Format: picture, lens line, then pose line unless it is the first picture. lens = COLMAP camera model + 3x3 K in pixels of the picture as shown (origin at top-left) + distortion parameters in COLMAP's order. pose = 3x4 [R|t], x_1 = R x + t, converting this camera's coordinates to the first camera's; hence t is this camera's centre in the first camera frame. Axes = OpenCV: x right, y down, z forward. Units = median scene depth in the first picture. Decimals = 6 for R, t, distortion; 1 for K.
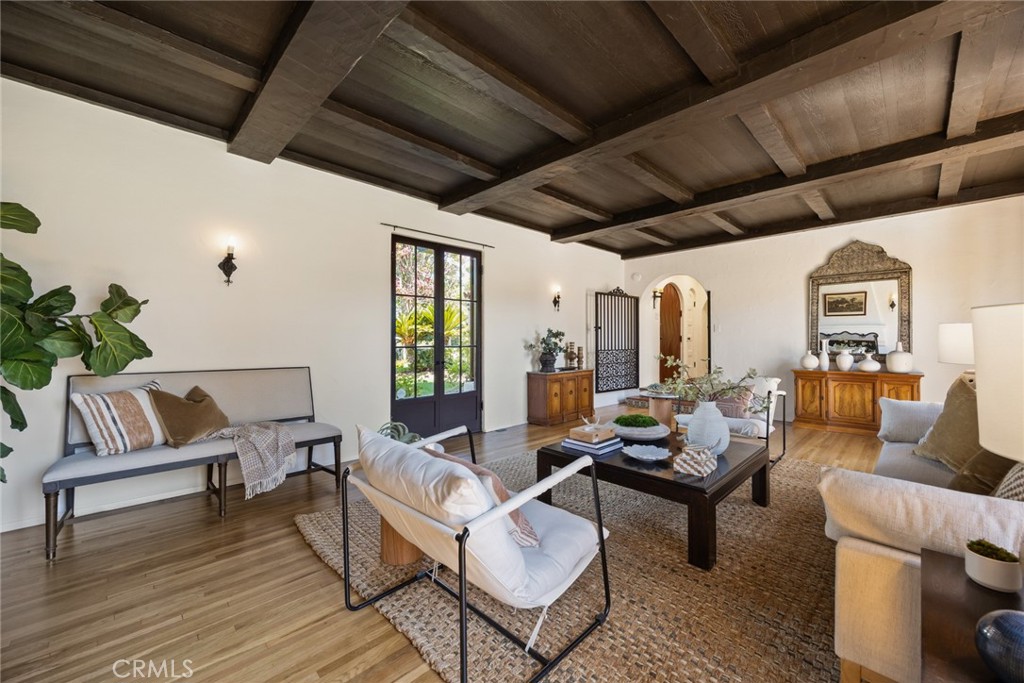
lens RADIAL K [[397.6, 0, 517.3], [0, 397.6, 336.2], [0, 0, 1]] dist [-0.000558, 0.000233]
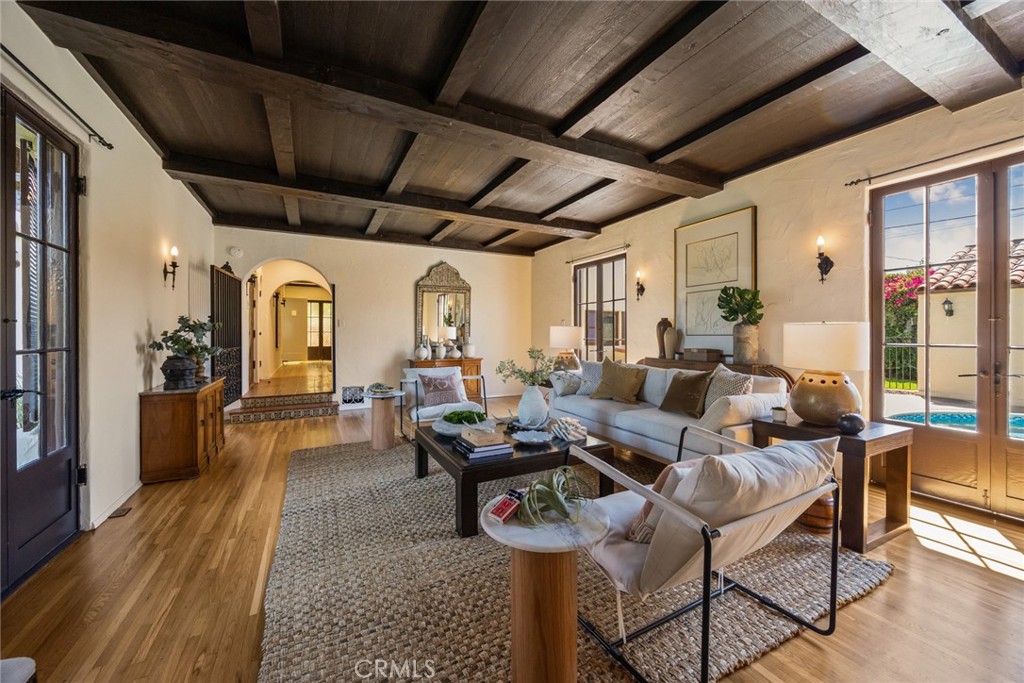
lens RADIAL K [[397.6, 0, 517.3], [0, 397.6, 336.2], [0, 0, 1]] dist [-0.000558, 0.000233]
pose [[0.284891, -0.000752, 0.958560, -0.350694], [-0.008100, 0.999962, 0.003191, 0.004875], [-0.958526, -0.008674, 0.284874, 0.341925]]
